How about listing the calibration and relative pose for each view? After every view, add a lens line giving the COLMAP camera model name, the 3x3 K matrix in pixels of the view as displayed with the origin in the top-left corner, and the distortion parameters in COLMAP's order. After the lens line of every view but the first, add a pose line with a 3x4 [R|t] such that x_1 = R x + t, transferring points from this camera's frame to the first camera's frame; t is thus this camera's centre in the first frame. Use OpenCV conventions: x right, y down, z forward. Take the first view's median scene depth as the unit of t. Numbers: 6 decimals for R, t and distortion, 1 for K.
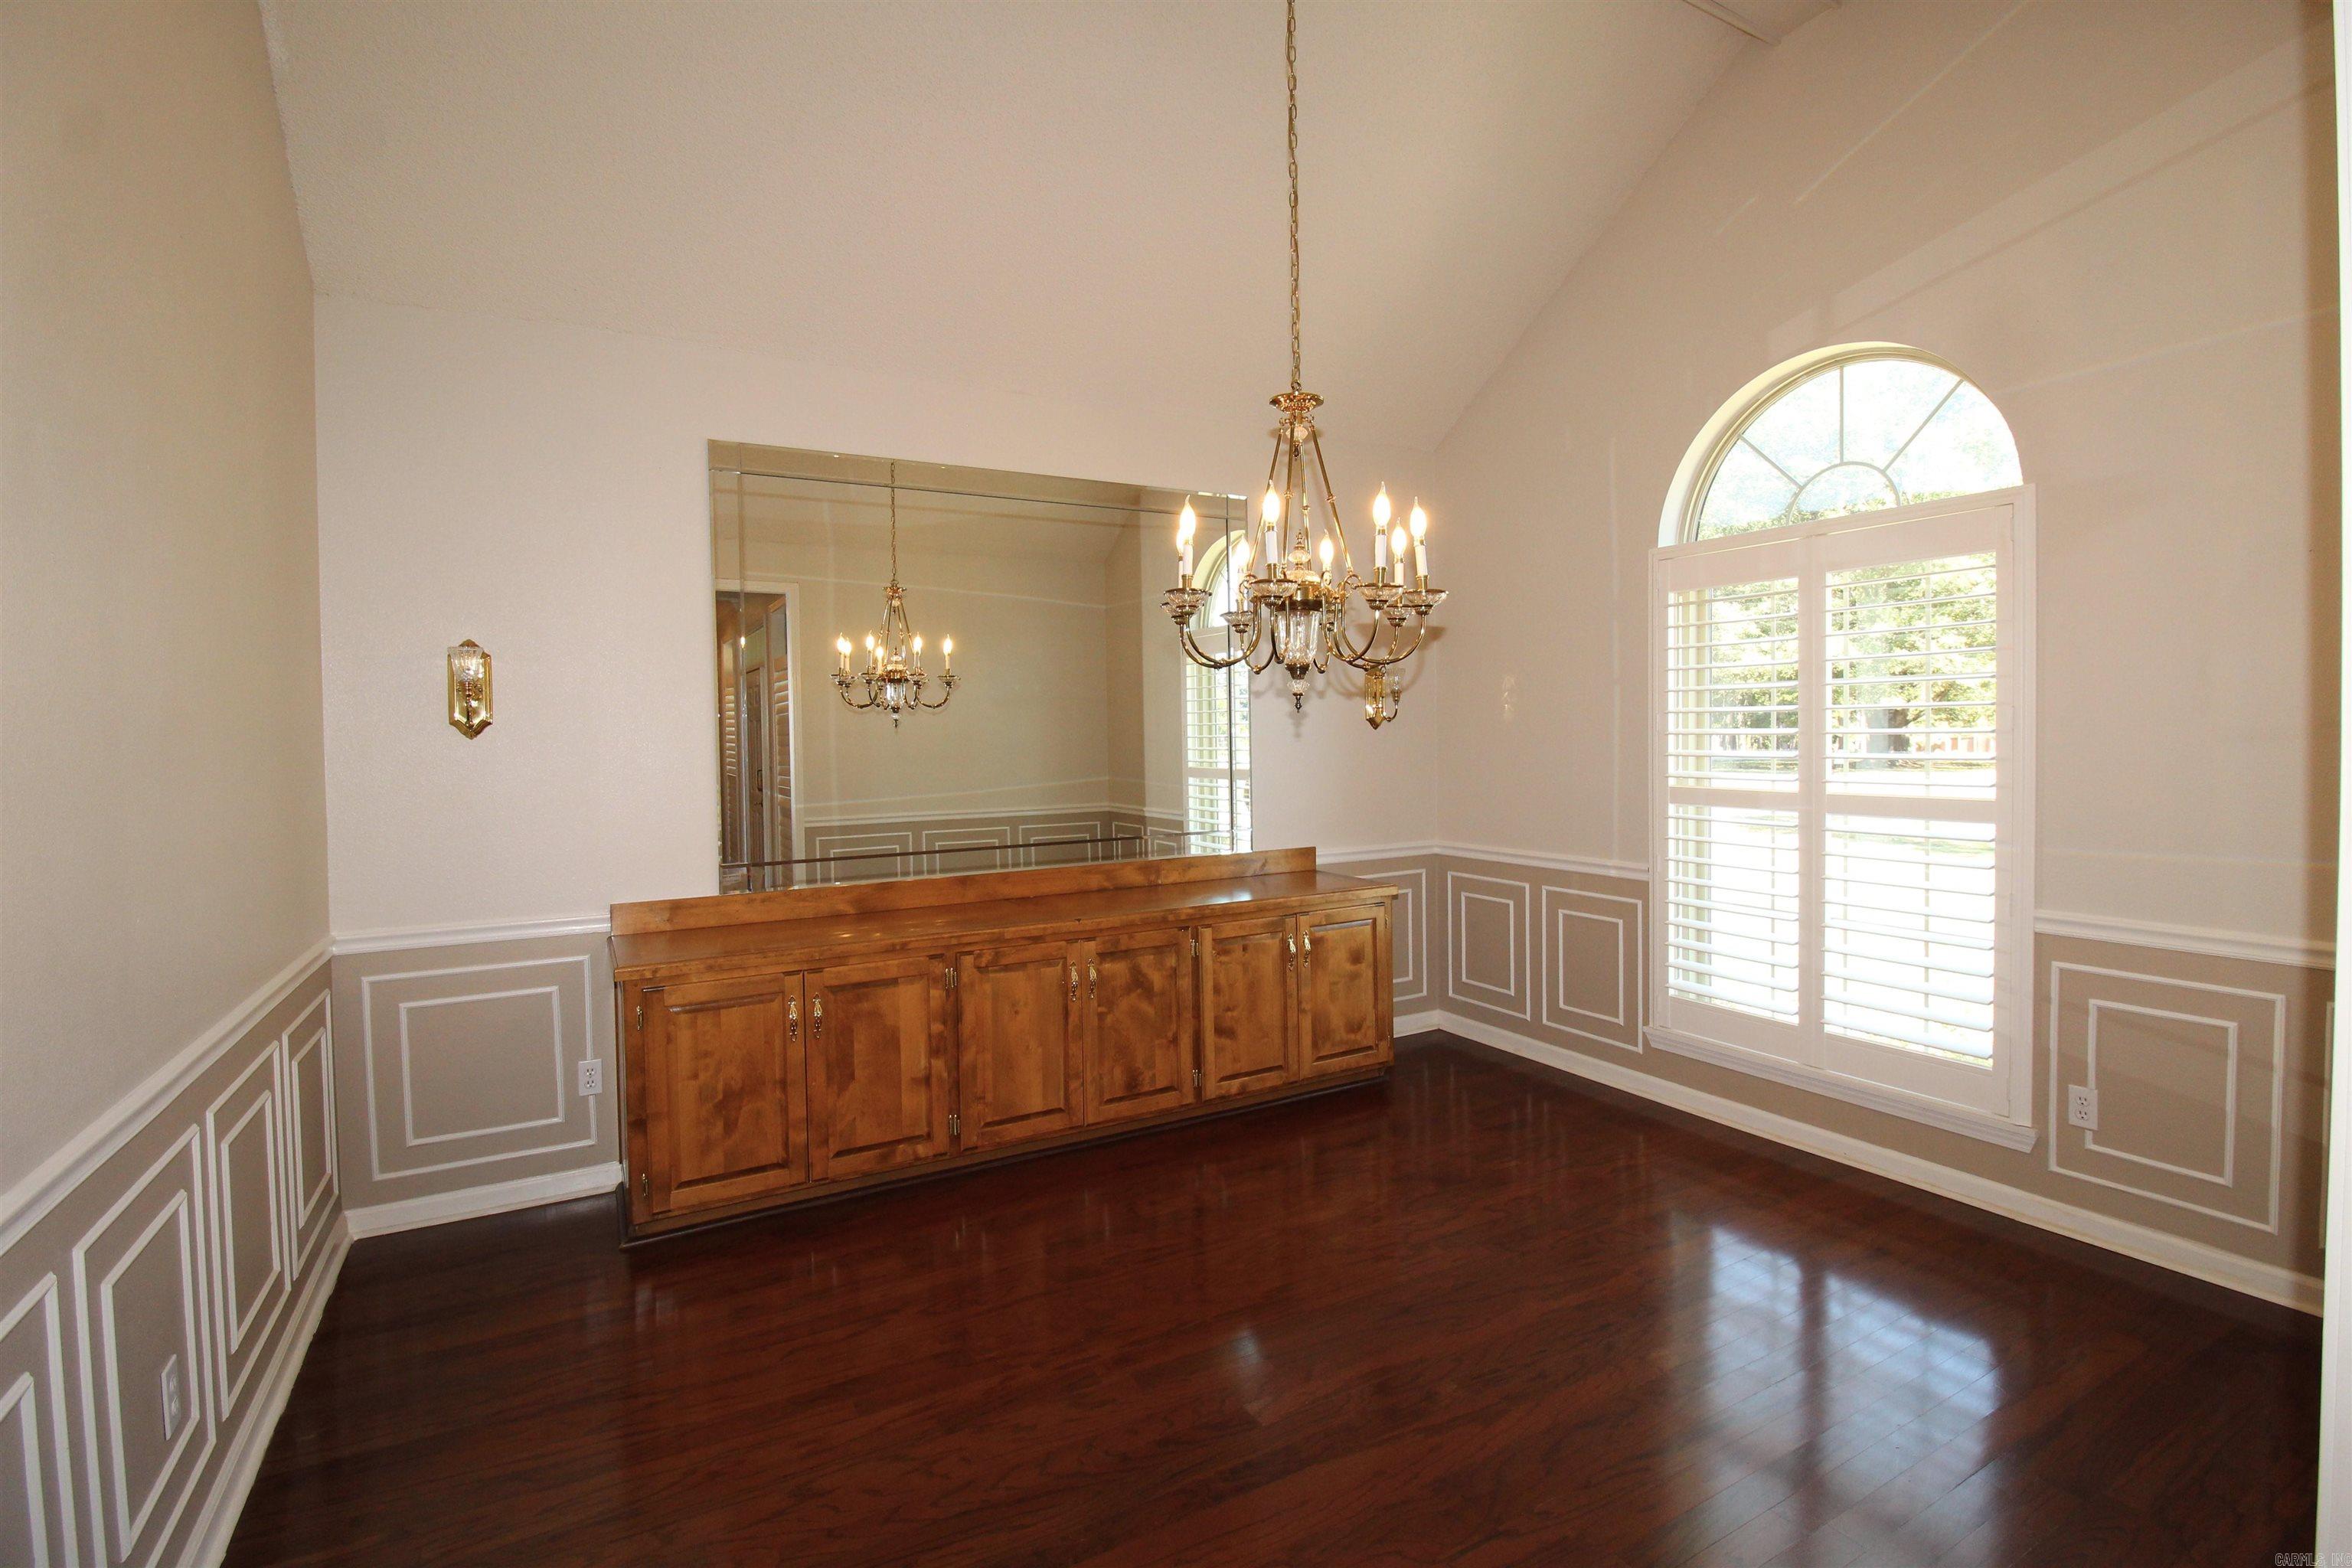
lens RADIAL K [[1095.8, 0, 1176.7], [0, 1095.8, 756.7], [0, 0, 1]] dist [-0.002274, -0.013206]
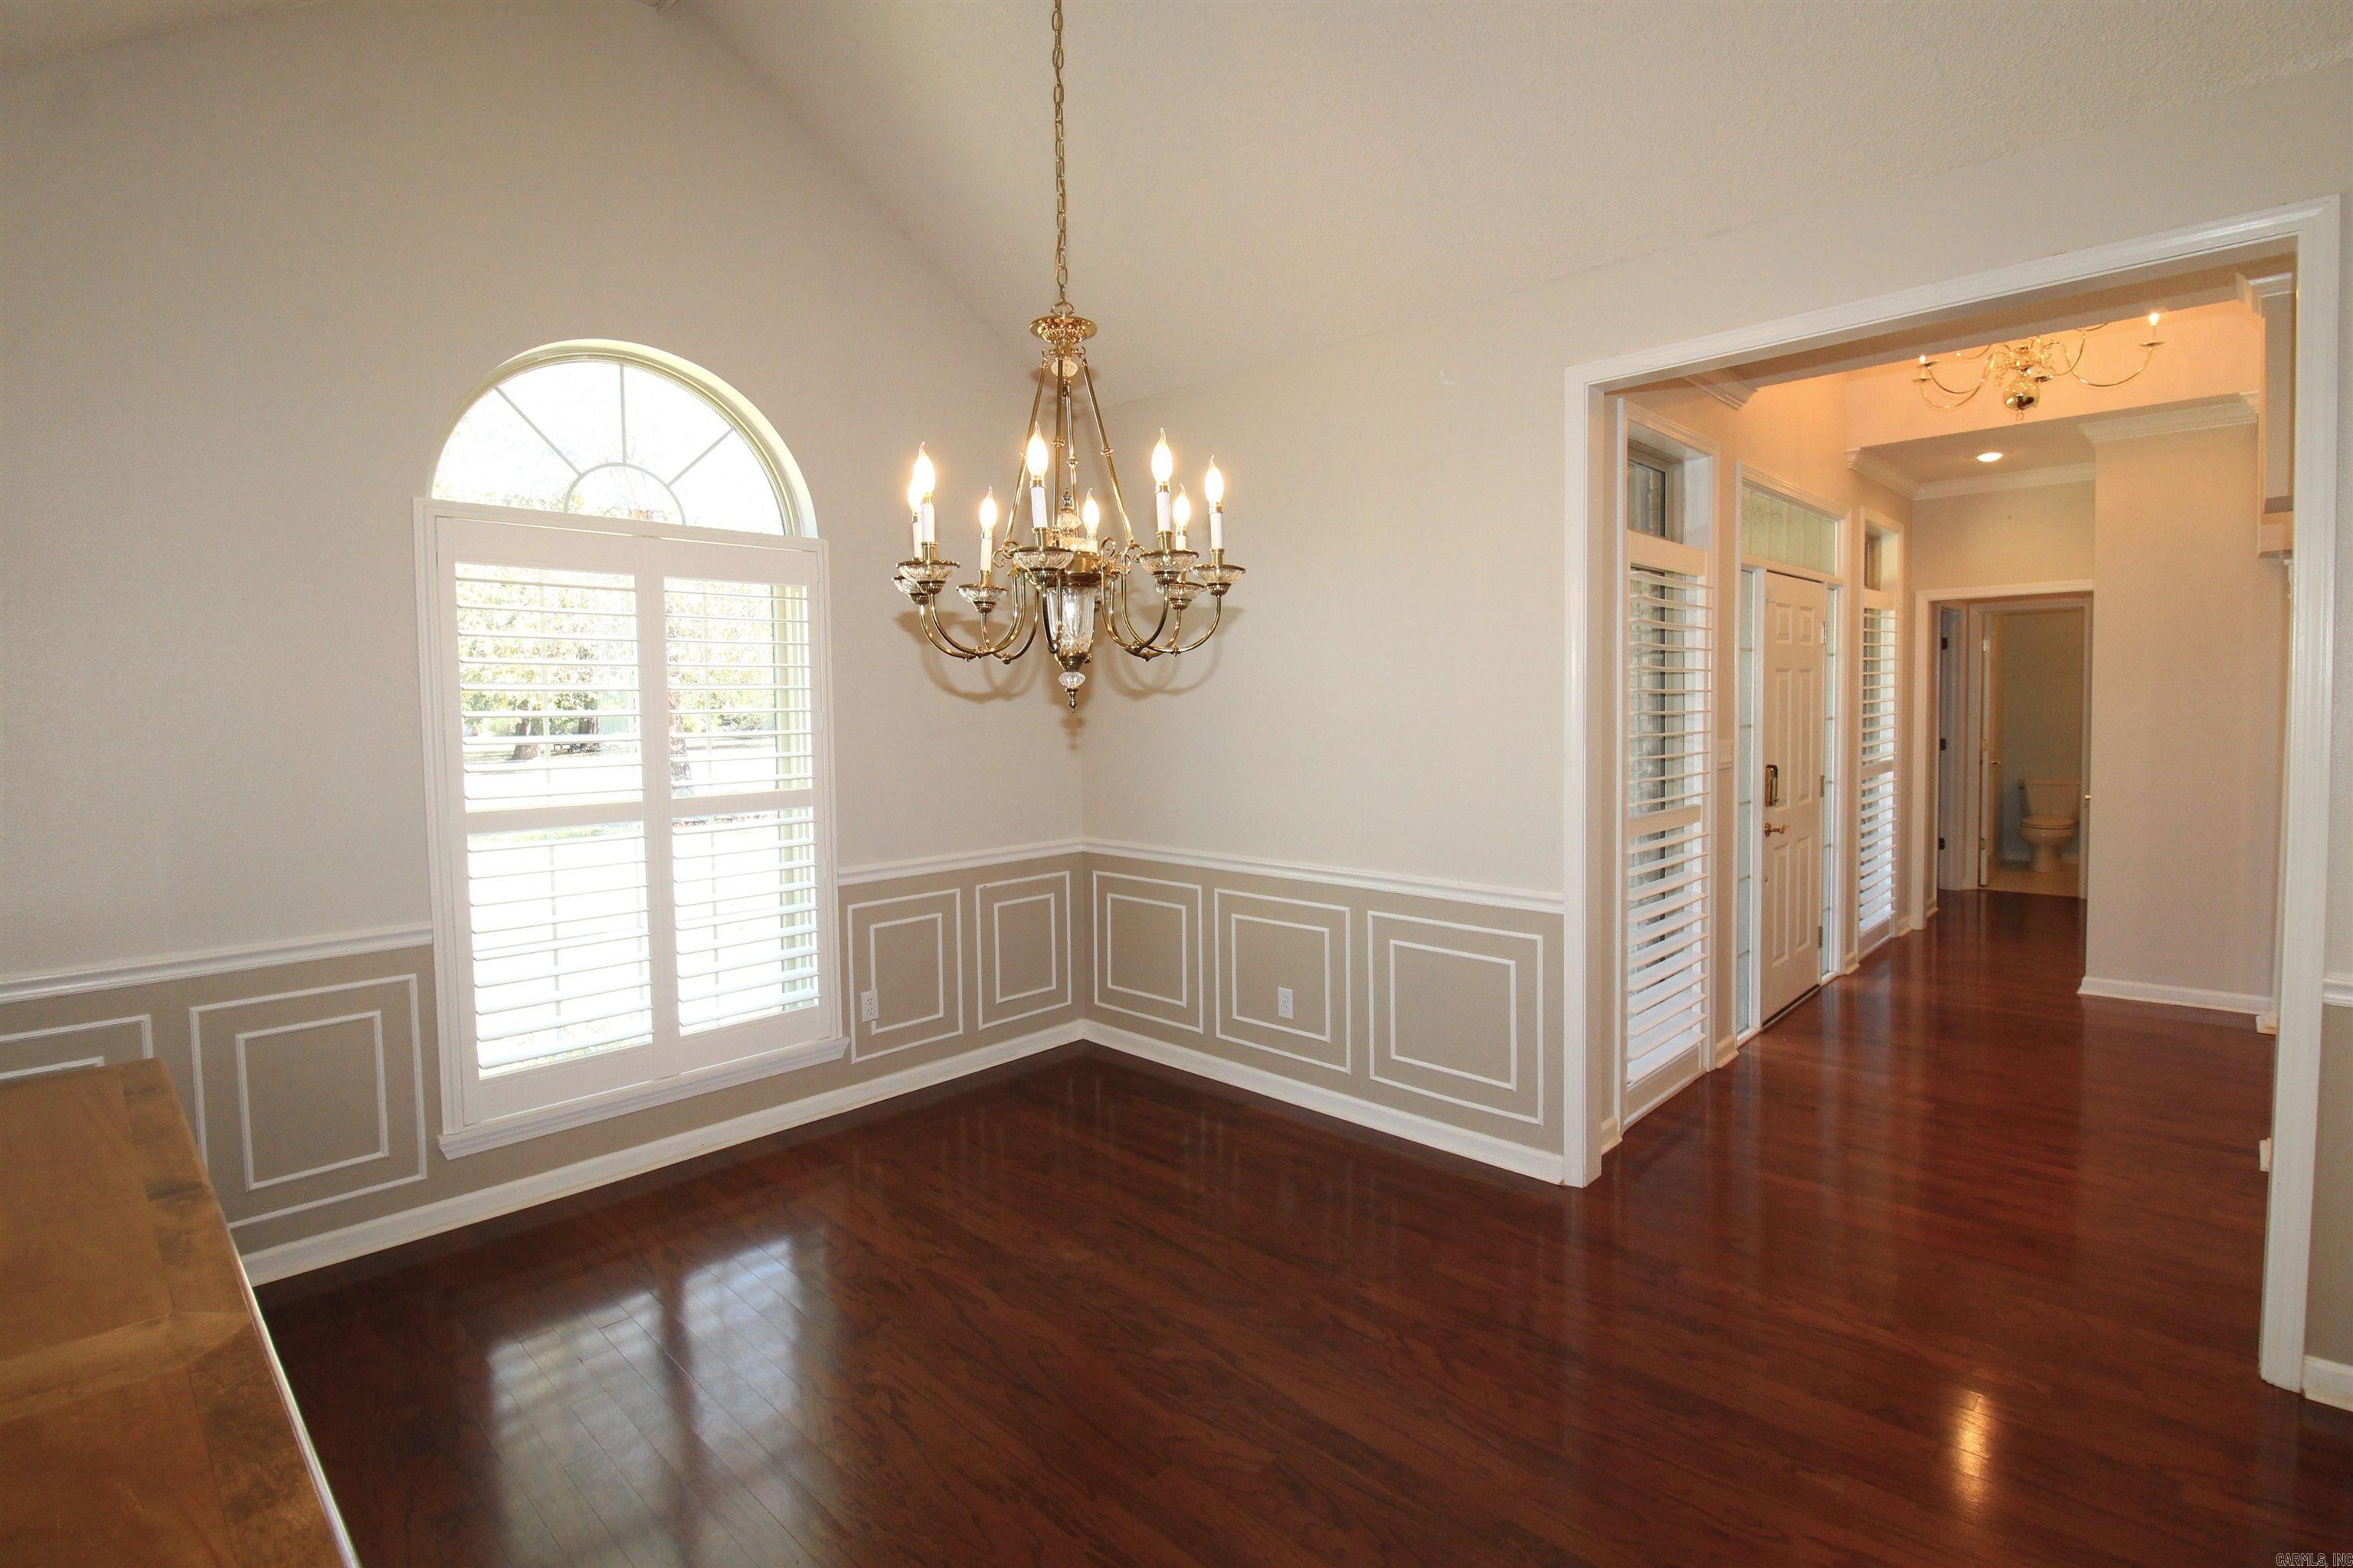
lens RADIAL K [[1096.3, 0, 1177.2], [0, 1096.3, 756.7], [0, 0, 1]] dist [-0.002274, -0.013206]
pose [[-0.277685, -0.021947, 0.960422, -0.533718], [0.049965, 0.998056, 0.037254, -0.019954], [-0.959372, 0.058332, -0.276048, 0.893060]]
